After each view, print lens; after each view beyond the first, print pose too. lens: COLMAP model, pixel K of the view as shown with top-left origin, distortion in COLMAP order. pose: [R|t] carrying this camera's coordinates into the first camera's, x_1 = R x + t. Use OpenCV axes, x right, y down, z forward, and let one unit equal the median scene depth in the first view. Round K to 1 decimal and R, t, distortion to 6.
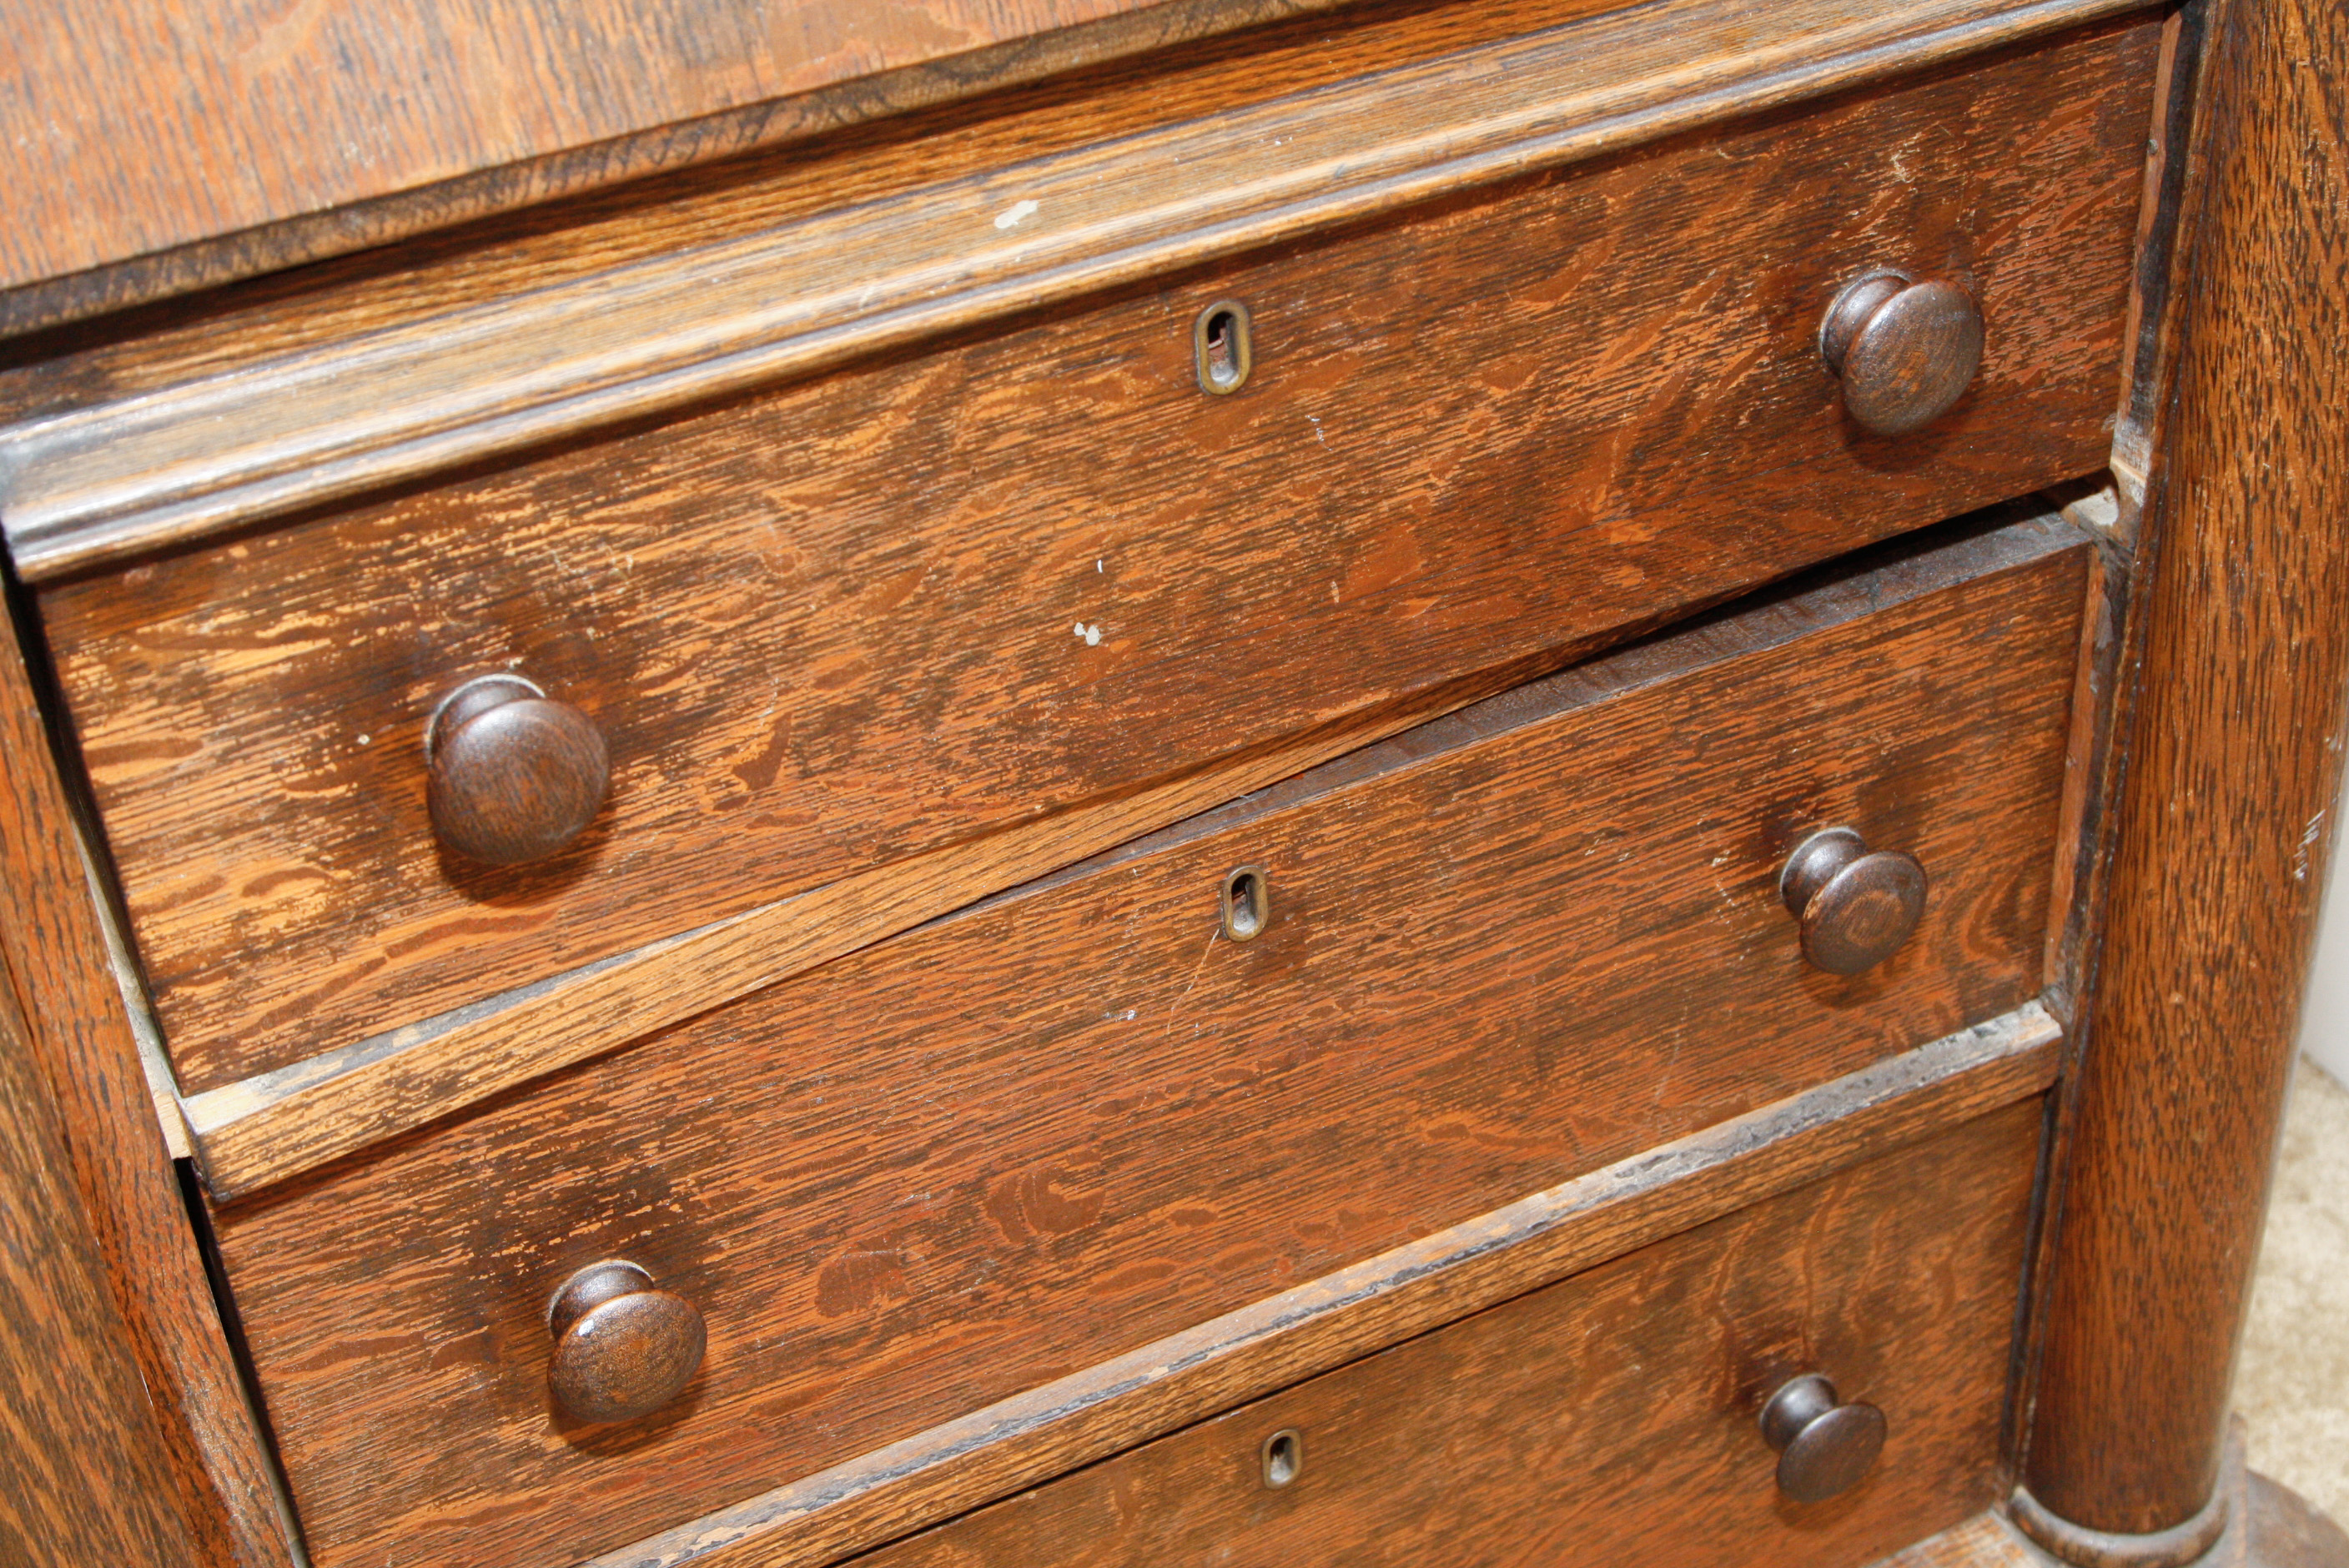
lens RADIAL K [[3457.1, 0, 1174.5], [0, 3457.1, 784.0], [0, 0, 1]] dist [-0.045875, 0.087481]
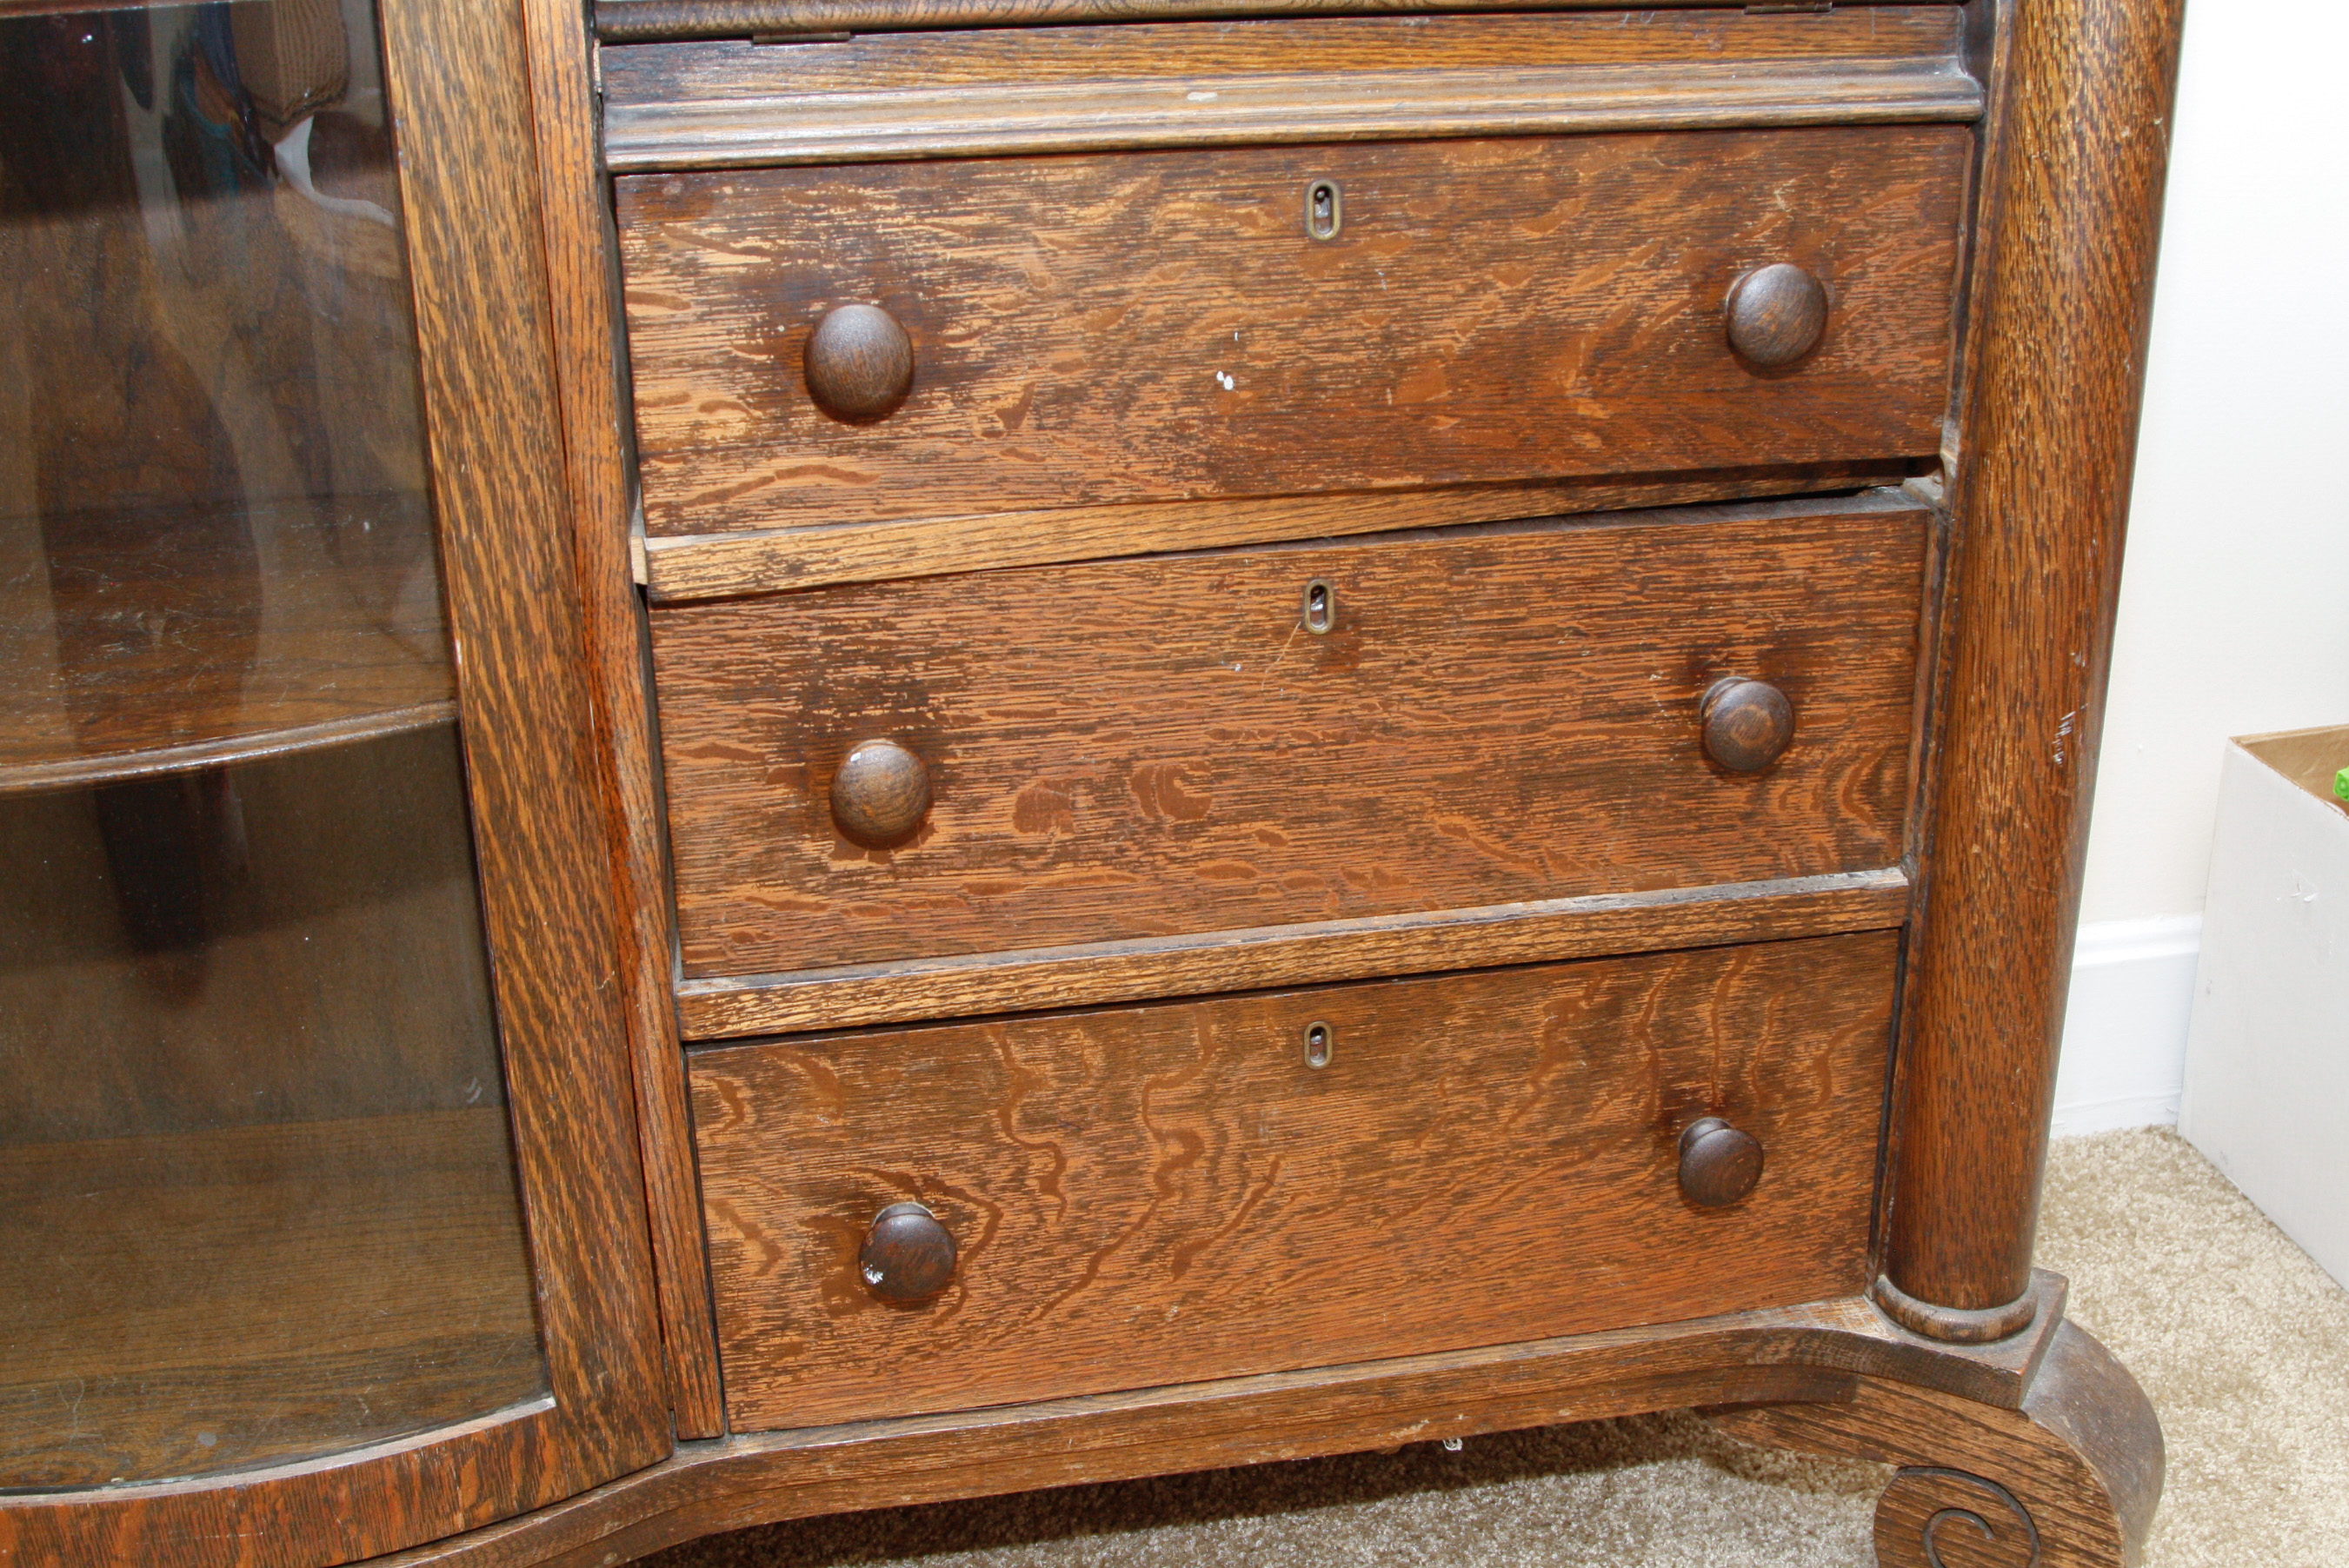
lens RADIAL K [[2664.4, 0, 1230.3], [0, 2664.4, 775.2], [0, 0, 1]] dist [-0.131691, 0.052691]
pose [[0.965050, 0.137450, -0.223126, 0.273719], [-0.185066, 0.960269, -0.208889, 0.384613], [0.185549, 0.242882, 0.952145, -0.155572]]
